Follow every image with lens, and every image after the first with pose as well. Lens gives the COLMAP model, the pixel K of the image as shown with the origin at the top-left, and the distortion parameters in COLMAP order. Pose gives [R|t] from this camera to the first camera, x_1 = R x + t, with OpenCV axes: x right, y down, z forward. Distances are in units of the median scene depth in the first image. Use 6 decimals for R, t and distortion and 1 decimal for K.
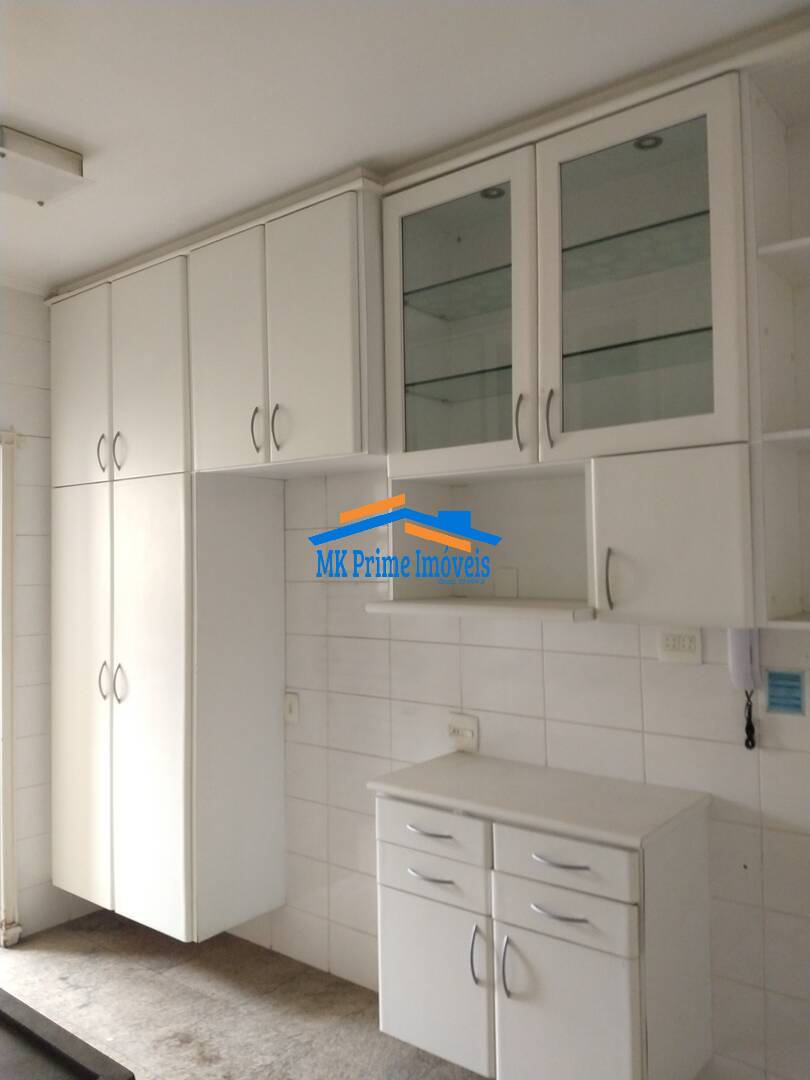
lens RADIAL K [[835.3, 0, 405.0], [0, 835.3, 540.0], [0, 0, 1]] dist [0.143714, -0.258170]
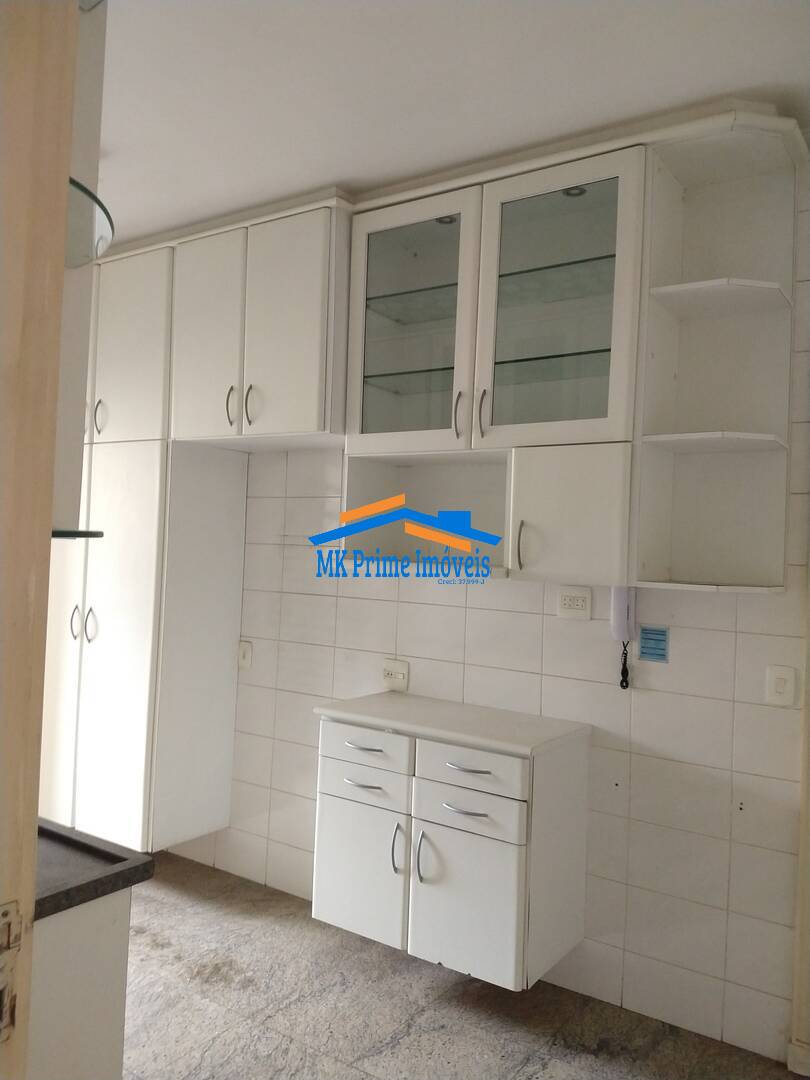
lens RADIAL K [[835.3, 0, 405.0], [0, 835.3, 540.0], [0, 0, 1]] dist [0.143714, -0.258170]
pose [[0.995678, 0.055519, 0.074452, -0.018176], [-0.056433, 0.998354, 0.010235, 0.030568], [-0.073761, -0.014392, 0.997172, -0.194153]]
